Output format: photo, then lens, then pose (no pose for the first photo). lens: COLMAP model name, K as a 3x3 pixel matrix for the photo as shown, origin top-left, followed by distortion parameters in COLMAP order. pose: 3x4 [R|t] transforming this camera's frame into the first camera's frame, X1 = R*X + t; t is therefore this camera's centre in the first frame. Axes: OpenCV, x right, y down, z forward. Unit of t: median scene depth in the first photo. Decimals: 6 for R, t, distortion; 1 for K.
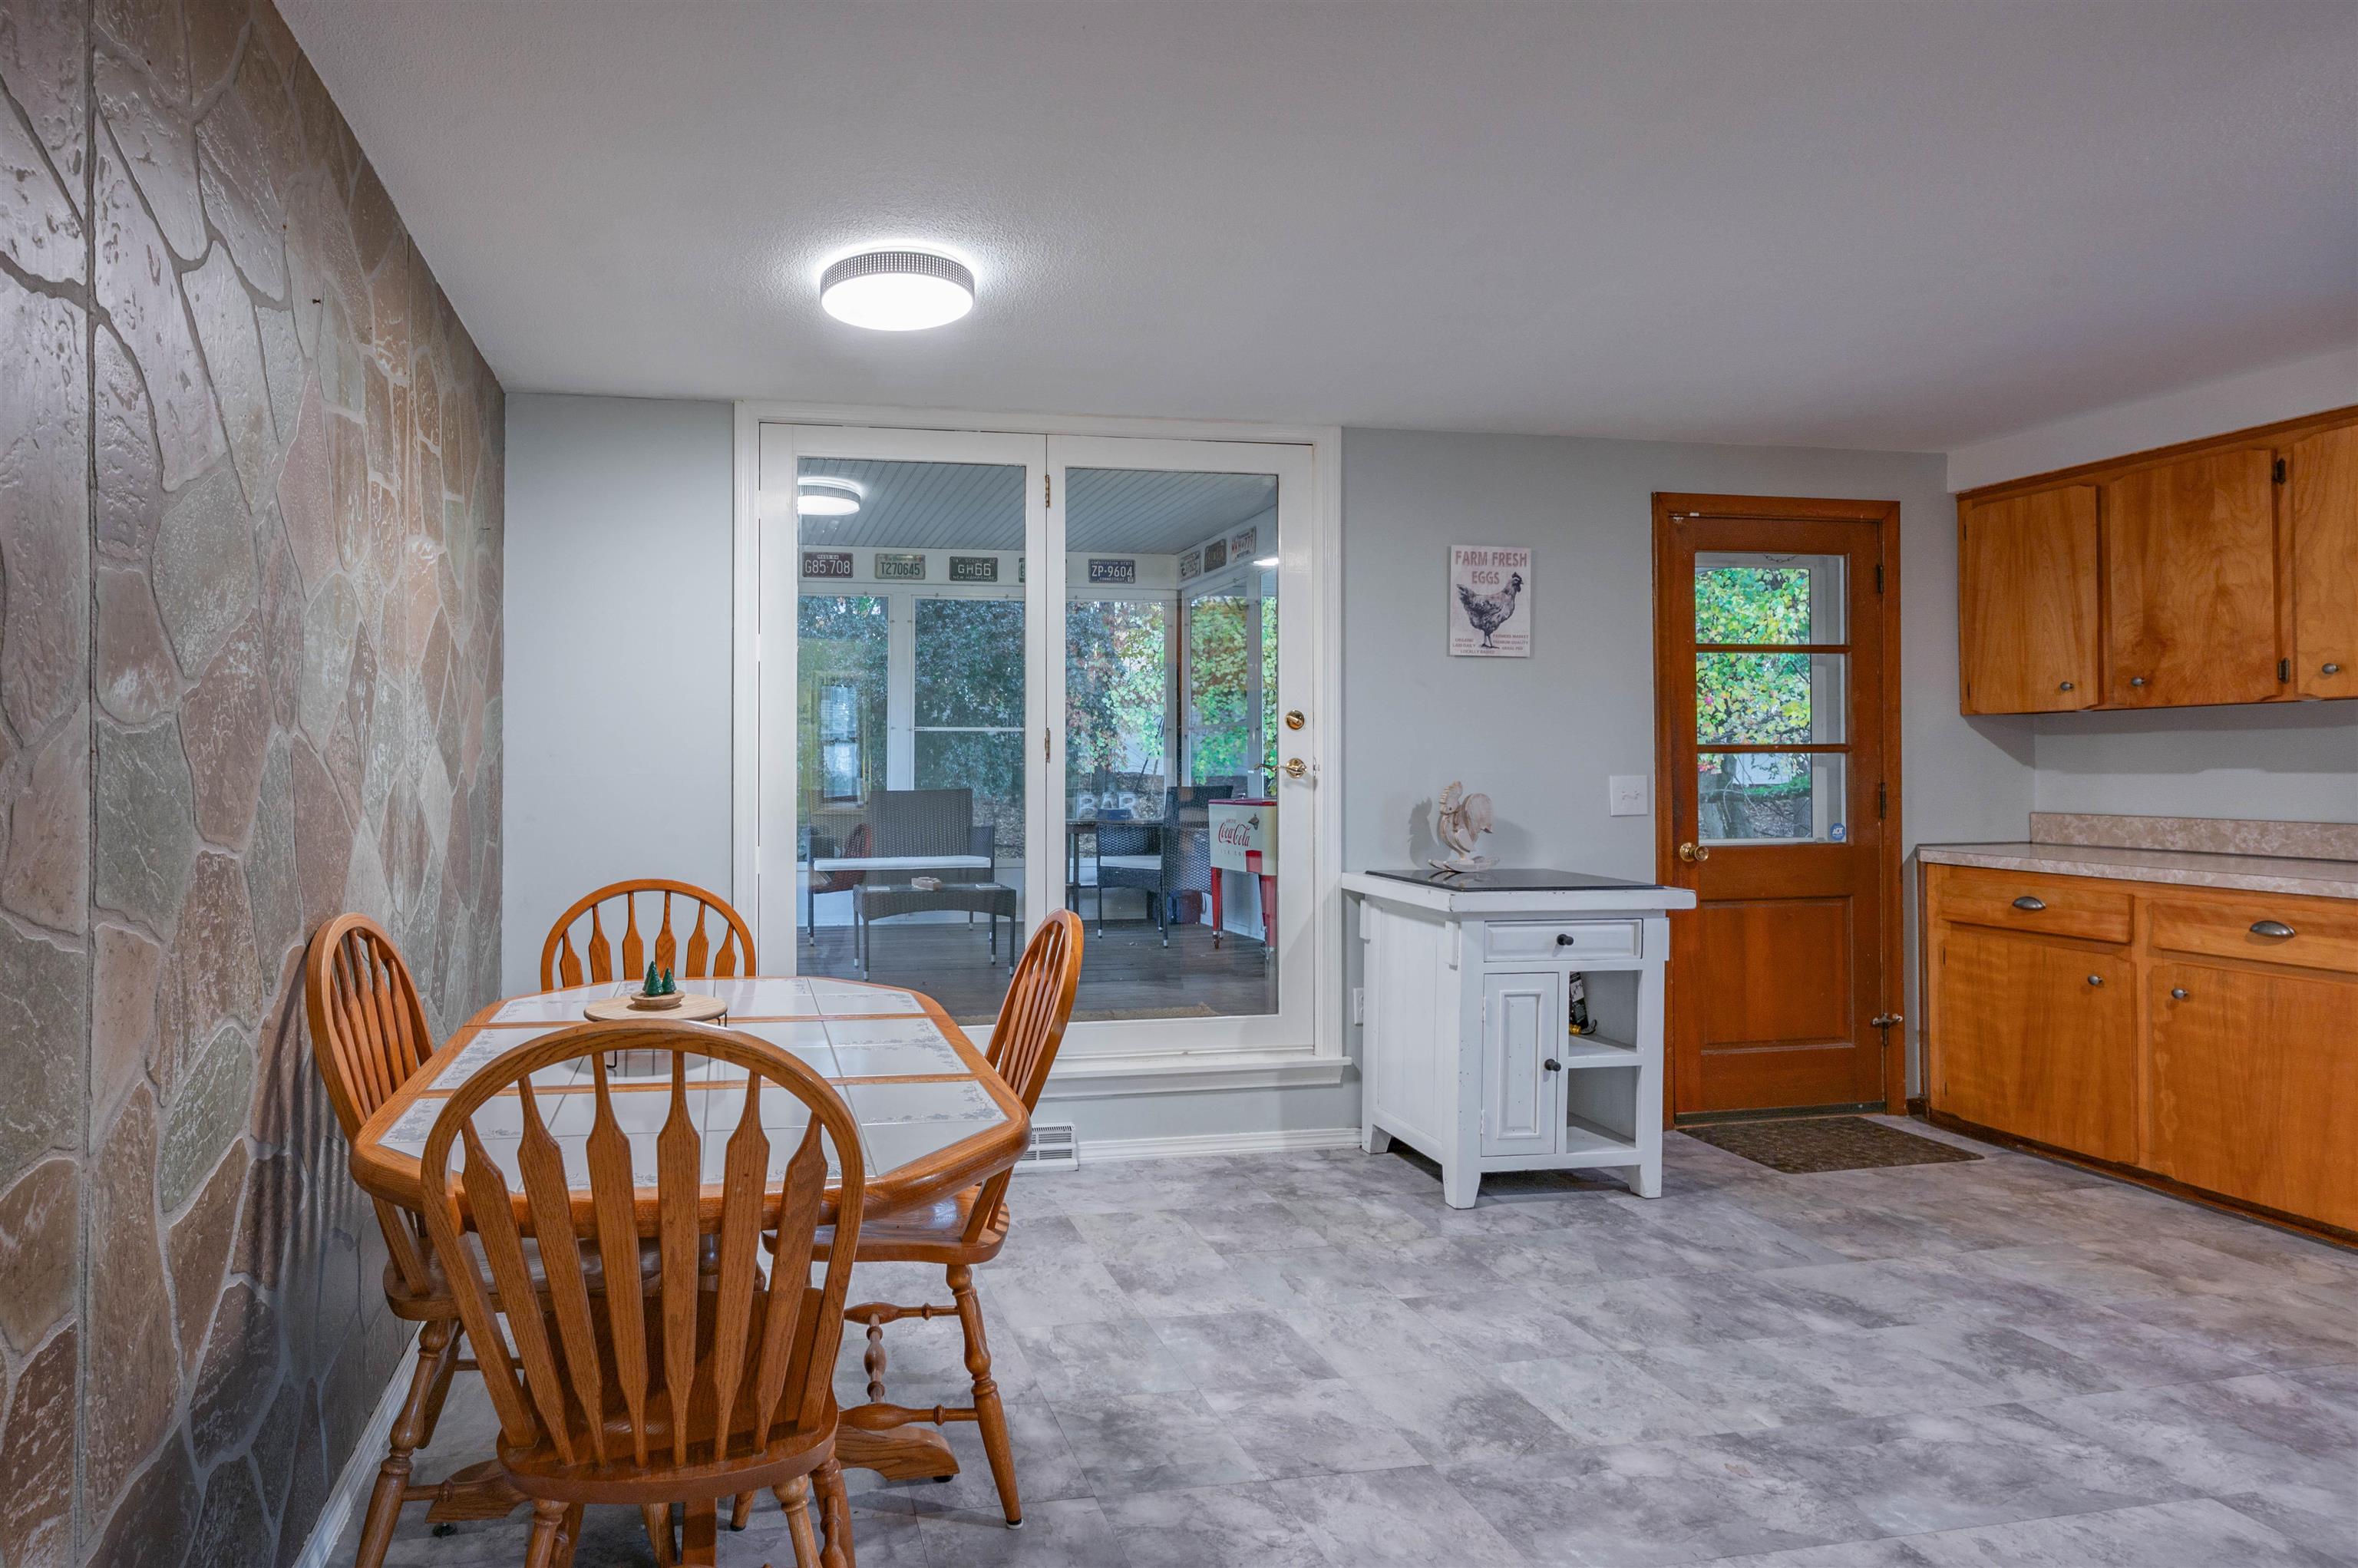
lens RADIAL K [[1194.8, 0, 916.7], [0, 1194.8, 754.1], [0, 0, 1]] dist [-0.002014, 0.001848]
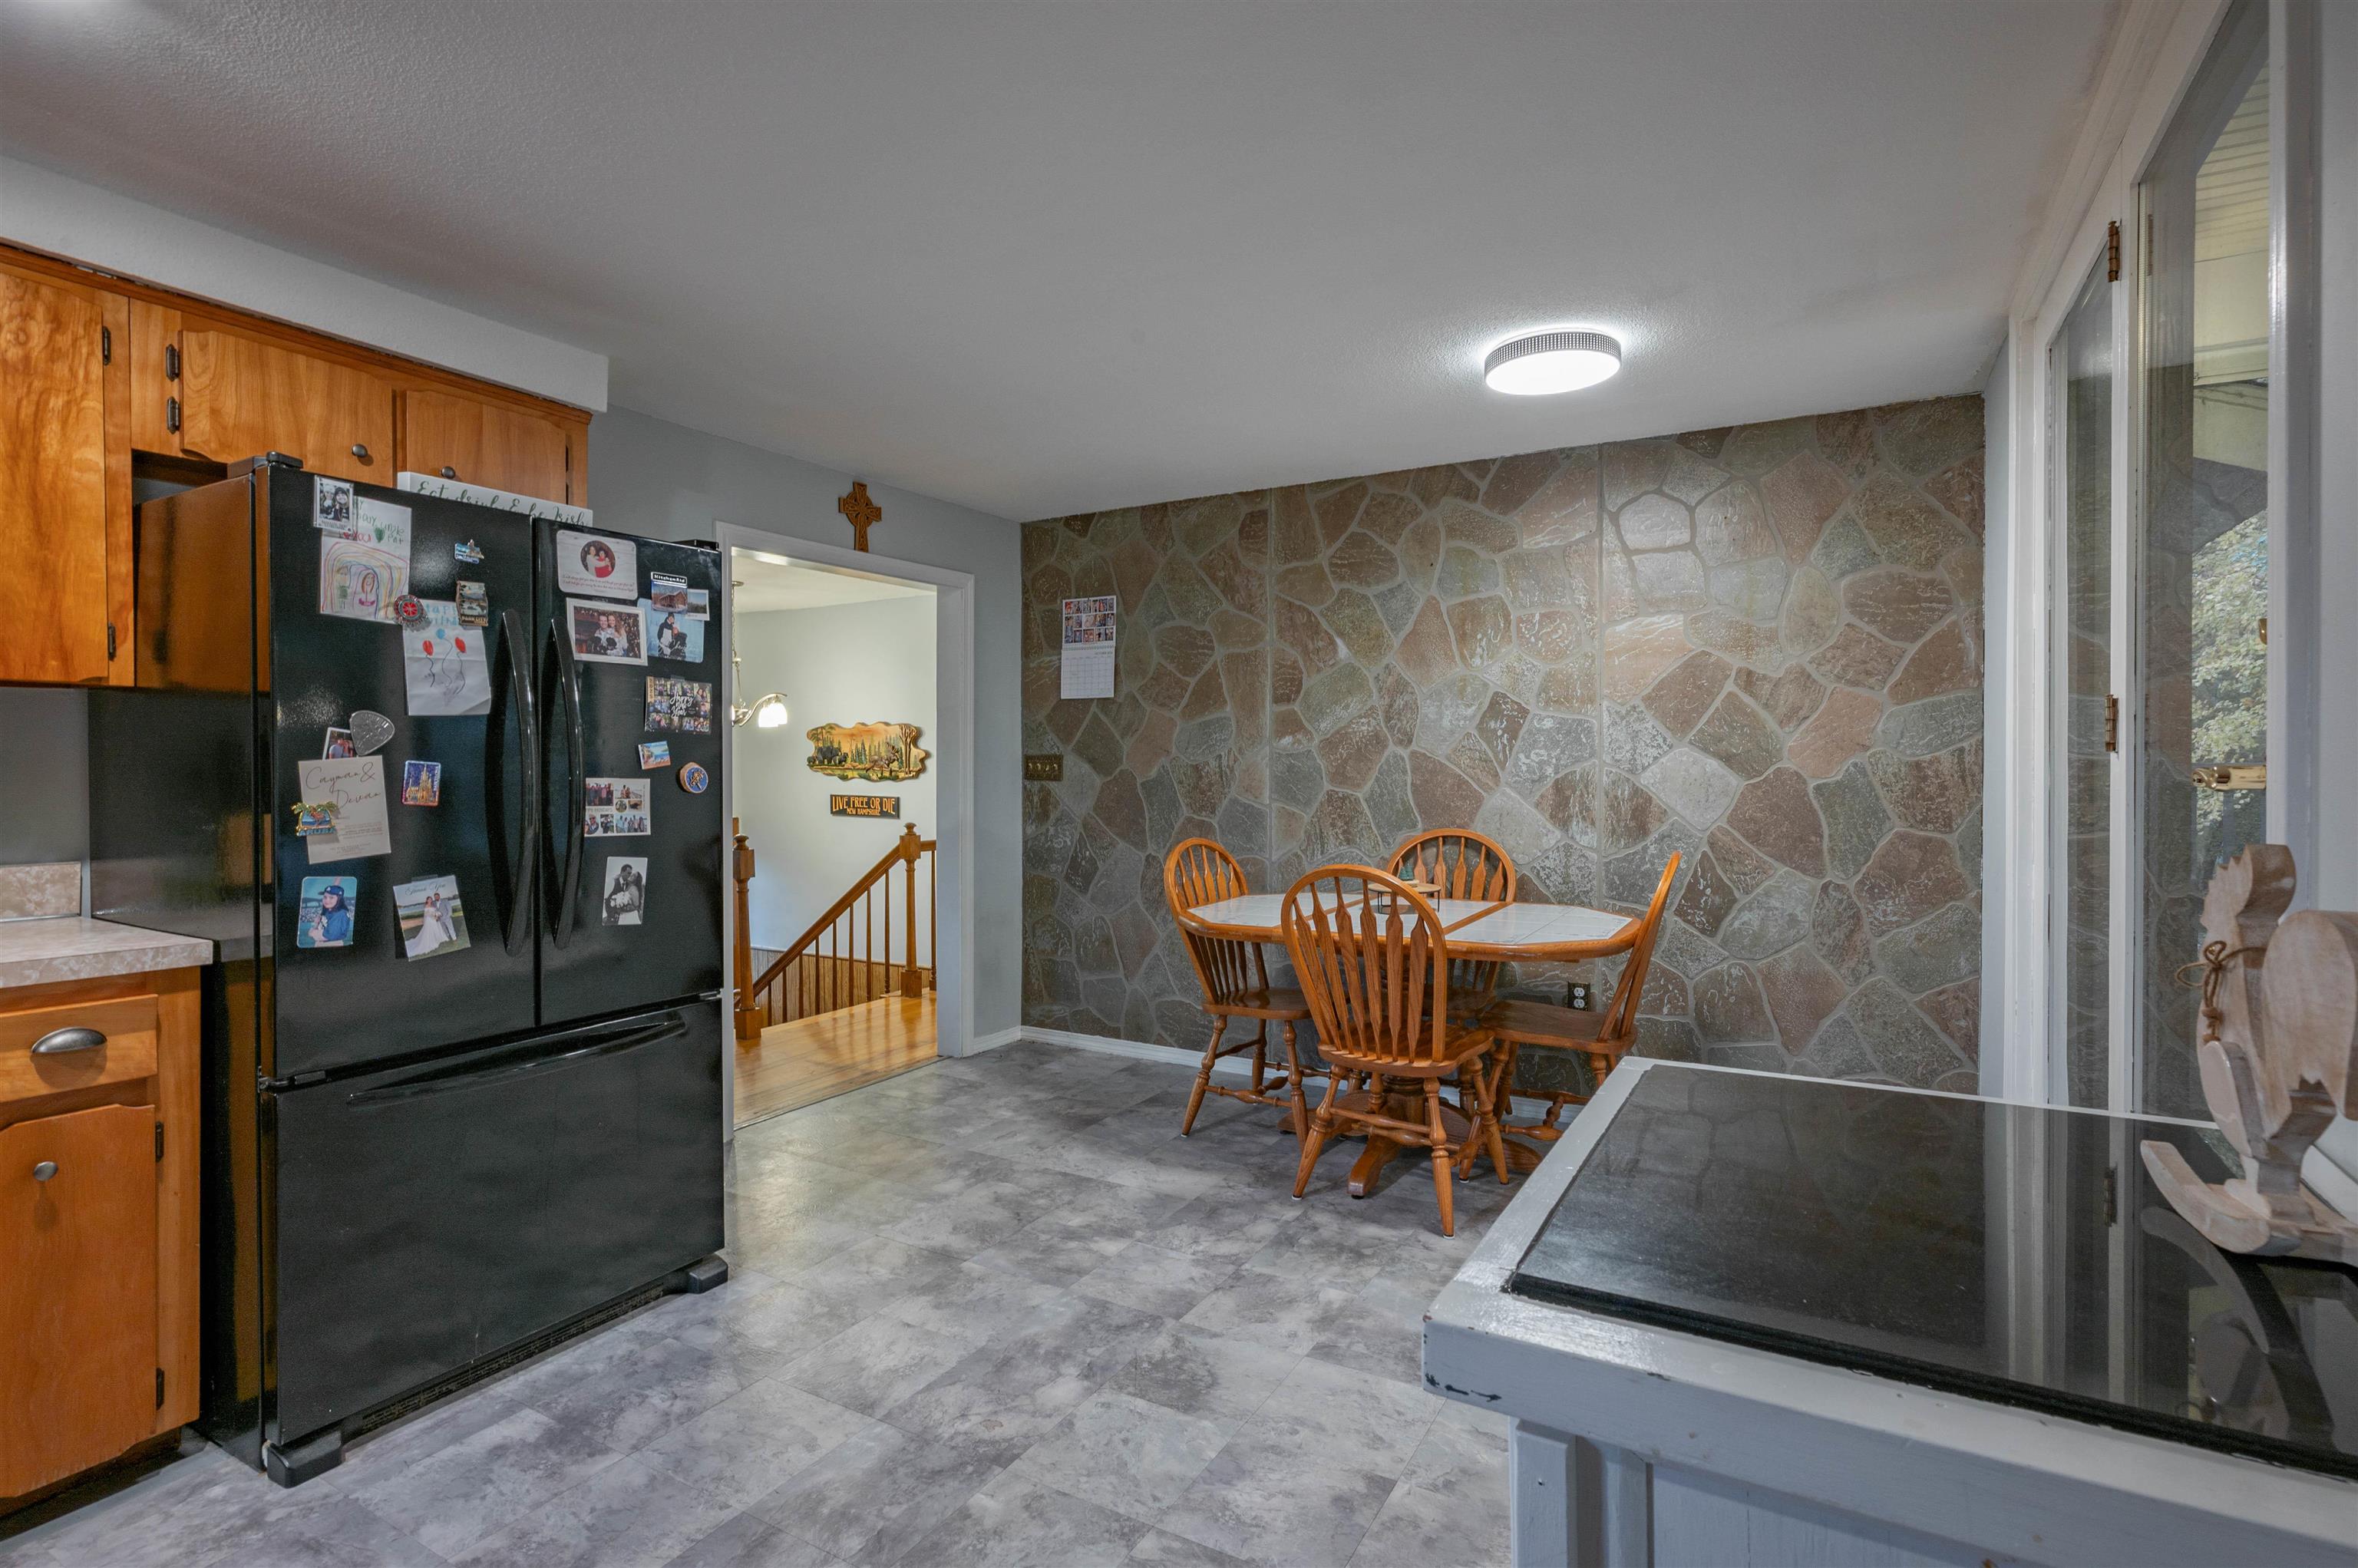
lens RADIAL K [[1140.8, 0, 1193.5], [0, 1140.8, 777.8], [0, 0, 1]] dist [-0.002346, 0.001020]
pose [[-0.614739, 0.016185, -0.788565, 0.960907], [0.011704, 0.999867, 0.011398, 0.005967], [0.788644, -0.002222, -0.614846, 1.235813]]
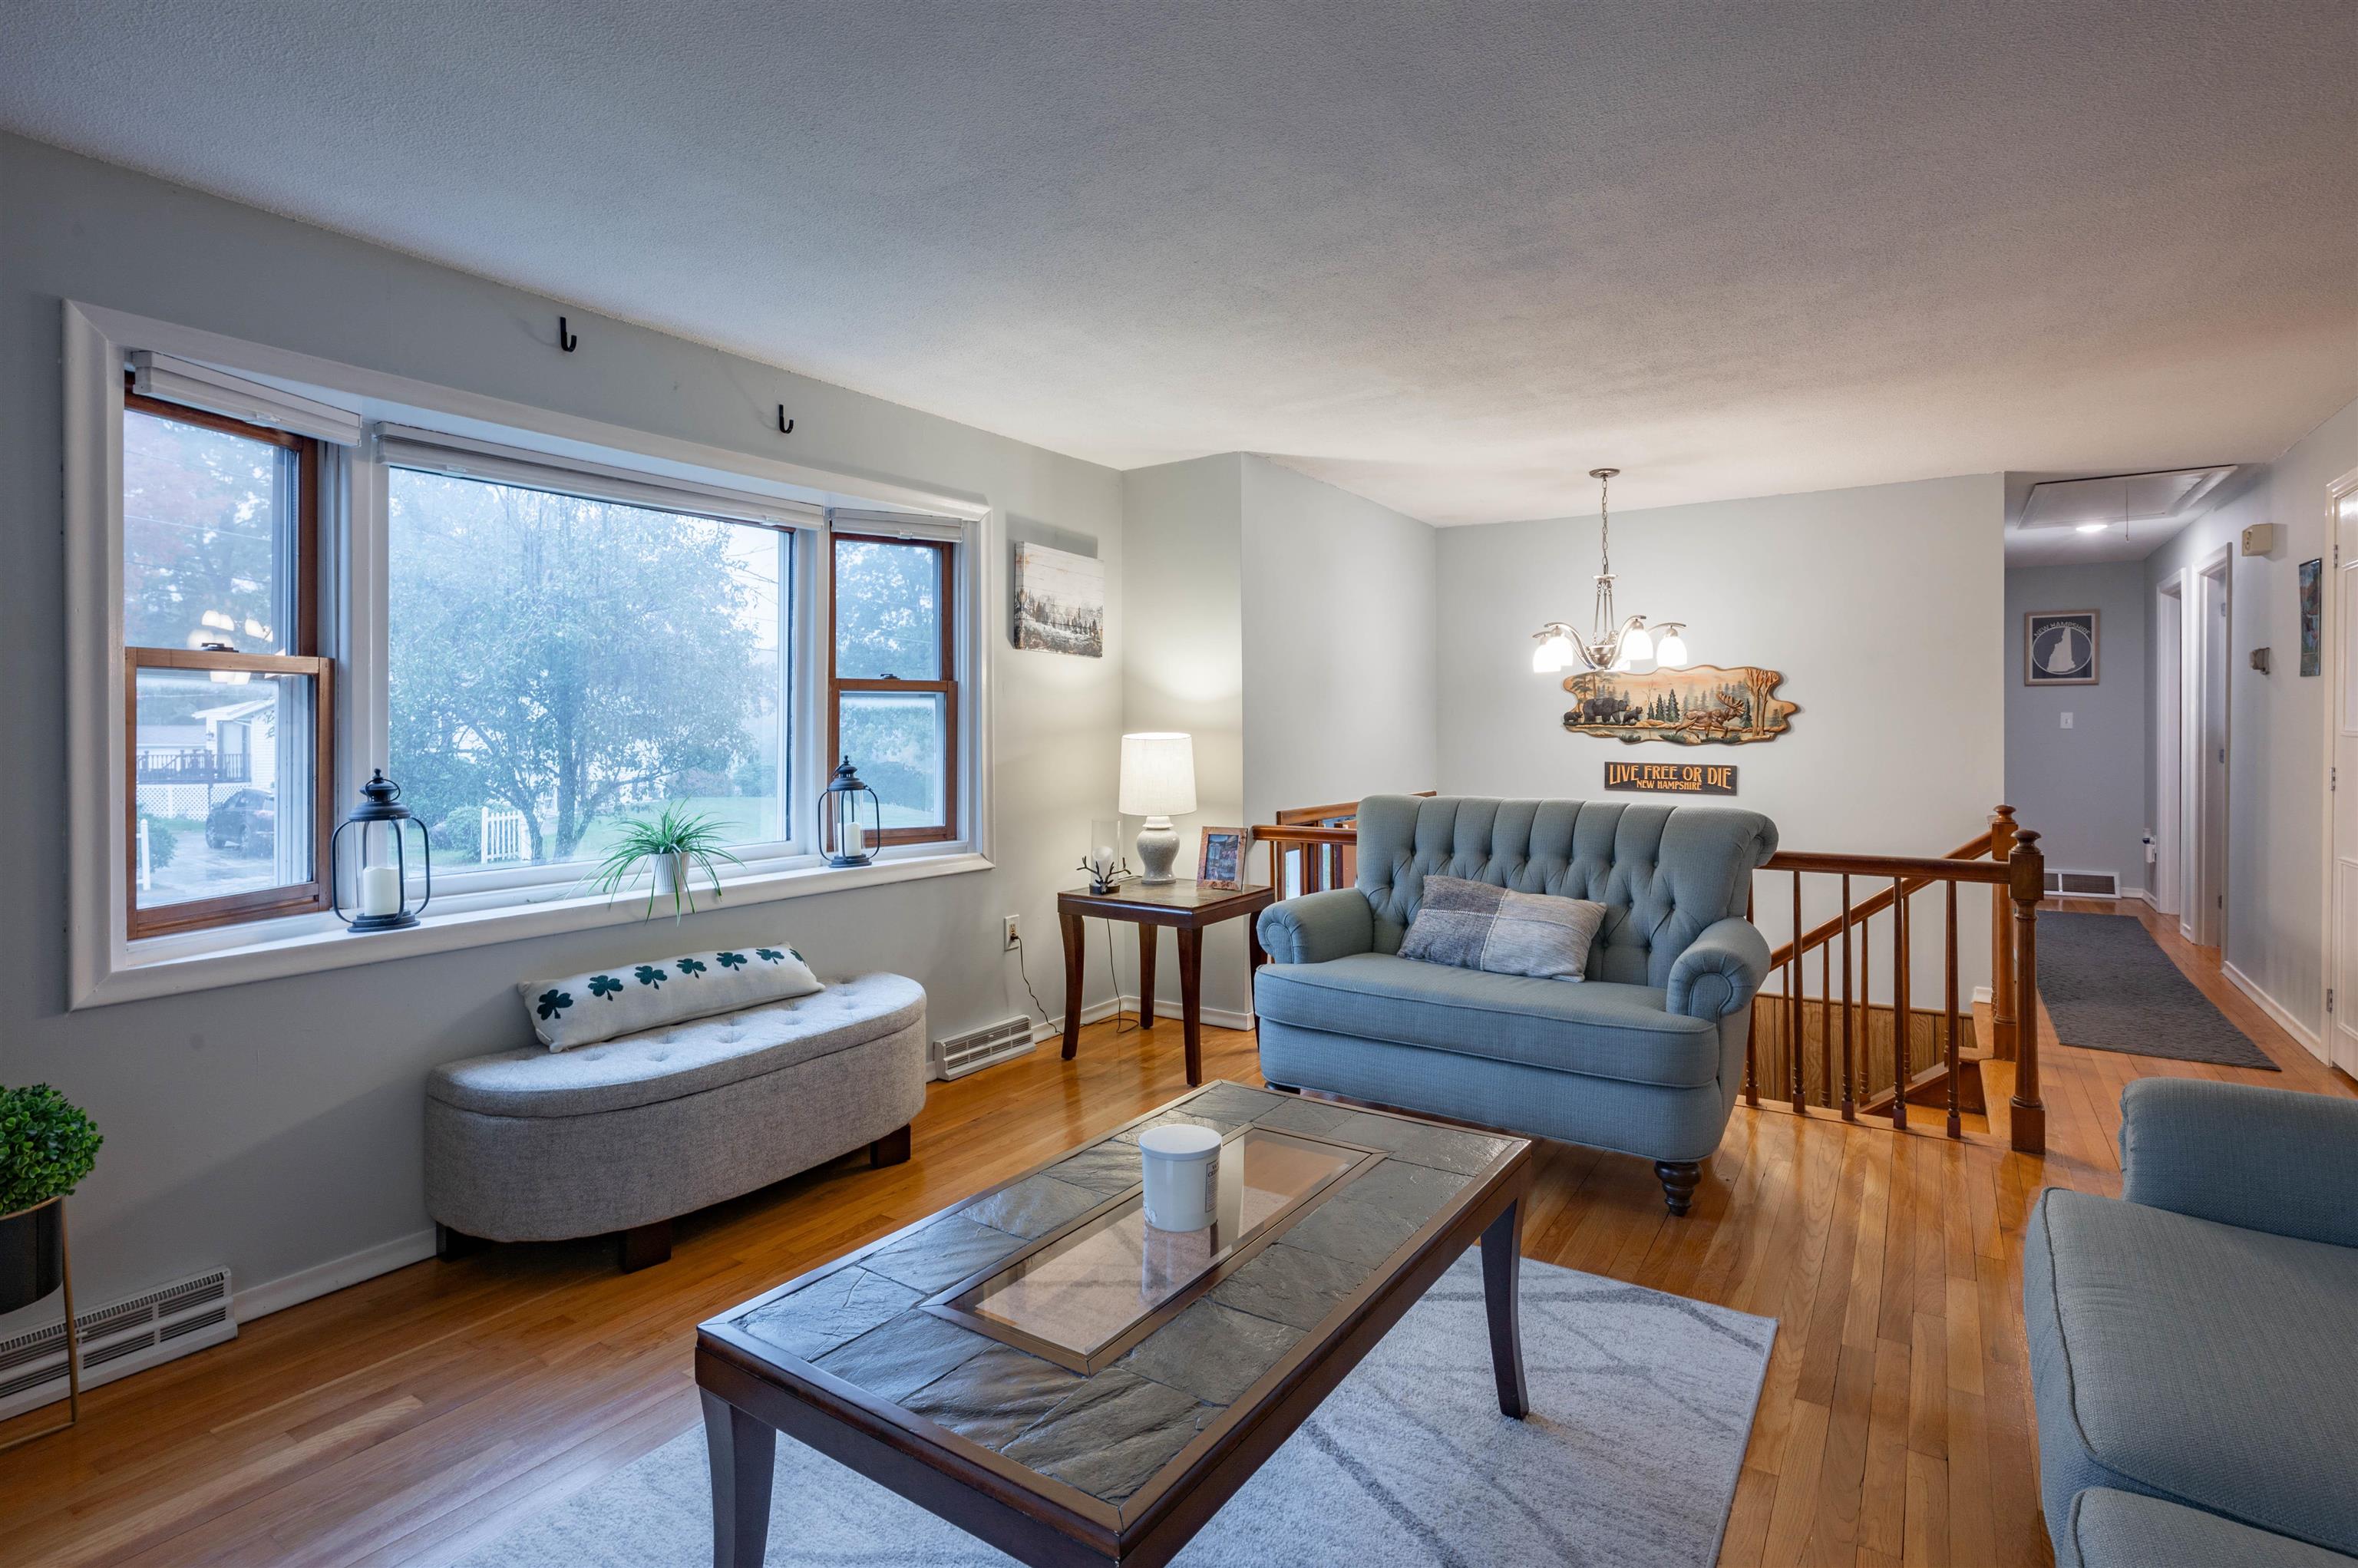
lens RADIAL K [[1147.5, 0, 1173.9], [0, 1147.5, 733.9], [0, 0, 1]] dist [-0.002200, 0.000177]
pose [[-0.674185, 0.012330, -0.738460, 1.381708], [0.013503, 0.999899, 0.004367, -0.003971], [0.738439, -0.007027, -0.674284, -0.197995]]
